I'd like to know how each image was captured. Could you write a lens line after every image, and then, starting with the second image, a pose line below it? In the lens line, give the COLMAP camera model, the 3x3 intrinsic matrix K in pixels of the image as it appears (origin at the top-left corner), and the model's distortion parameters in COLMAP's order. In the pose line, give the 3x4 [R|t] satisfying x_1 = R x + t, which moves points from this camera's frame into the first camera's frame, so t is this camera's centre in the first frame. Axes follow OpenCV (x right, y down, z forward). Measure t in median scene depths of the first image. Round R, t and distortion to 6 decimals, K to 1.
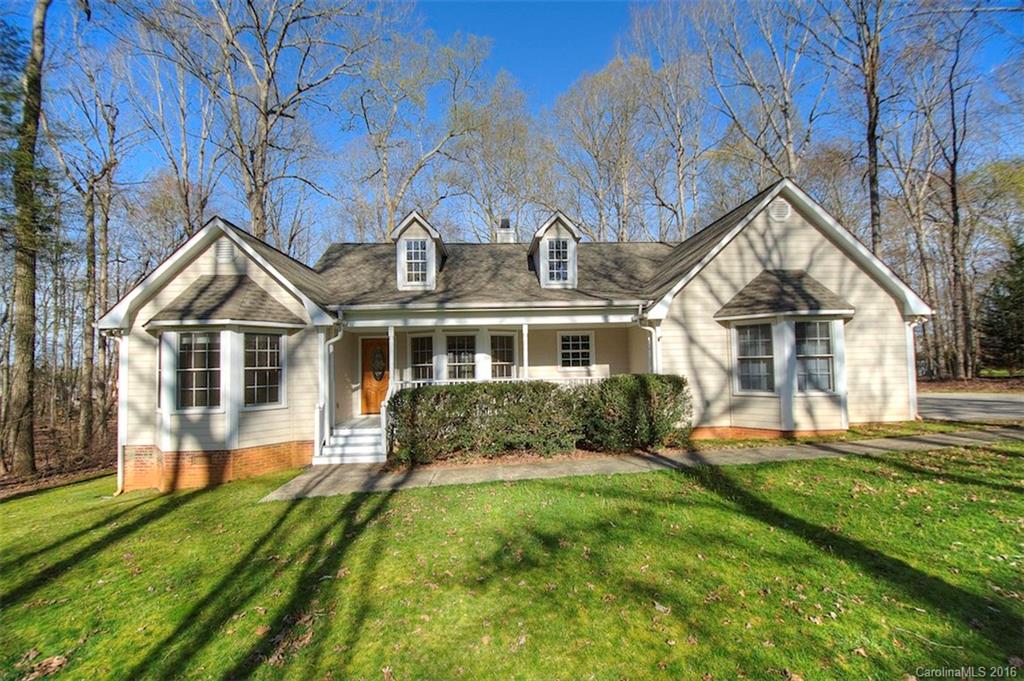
lens RADIAL K [[458.2, 0, 508.1], [0, 458.2, 337.8], [0, 0, 1]] dist [-0.001750, -0.000907]
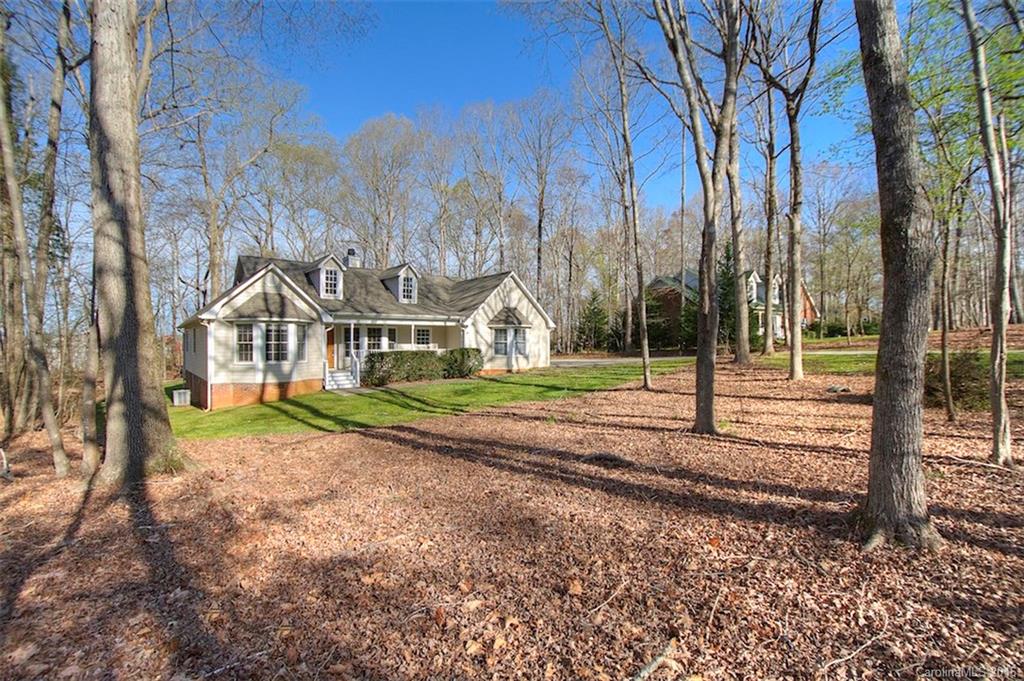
lens RADIAL K [[458.2, 0, 512.5], [0, 458.2, 338.4], [0, 0, 1]] dist [-0.001750, -0.000907]
pose [[0.807315, 0.022276, 0.589700, -0.864387], [-0.045249, 0.998682, 0.024221, -0.037346], [-0.588383, -0.046237, 0.807259, -1.043201]]
